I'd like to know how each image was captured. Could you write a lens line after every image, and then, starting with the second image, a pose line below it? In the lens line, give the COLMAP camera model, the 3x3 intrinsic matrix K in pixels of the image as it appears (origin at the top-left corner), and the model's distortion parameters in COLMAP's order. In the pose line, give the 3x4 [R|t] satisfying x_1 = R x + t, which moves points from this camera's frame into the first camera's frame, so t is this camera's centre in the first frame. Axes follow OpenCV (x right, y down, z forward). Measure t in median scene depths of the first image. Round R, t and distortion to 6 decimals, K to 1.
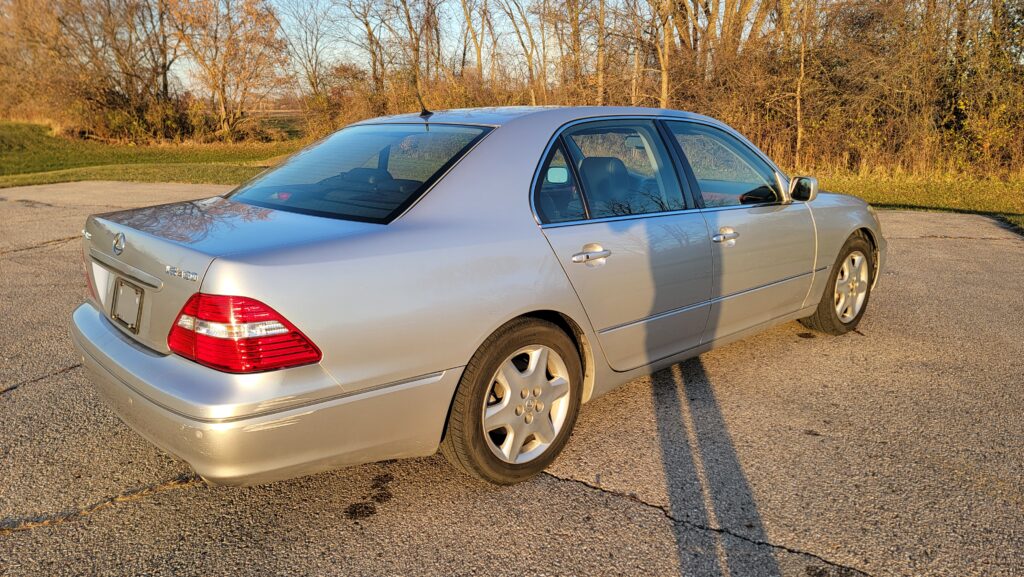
lens RADIAL K [[724.7, 0, 512.0], [0, 724.7, 288.5], [0, 0, 1]] dist [0.066643, -0.077166]
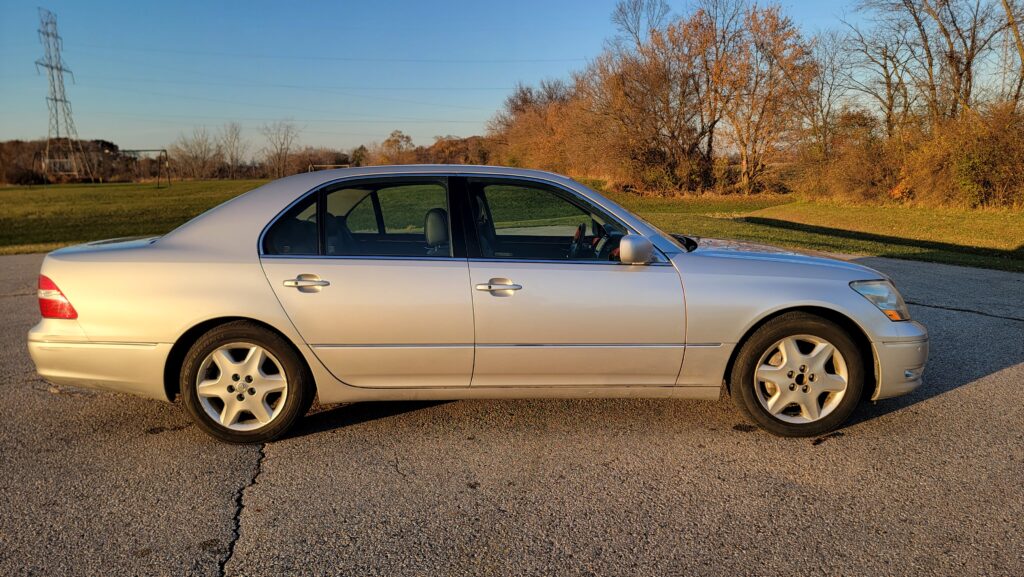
lens RADIAL K [[724.7, 0, 512.0], [0, 724.7, 288.5], [0, 0, 1]] dist [0.066643, -0.077166]
pose [[0.722667, 0.091667, -0.685091, 0.106094], [-0.138051, 0.990338, -0.013113, -0.005873], [0.677270, 0.104054, 0.728340, 0.027356]]
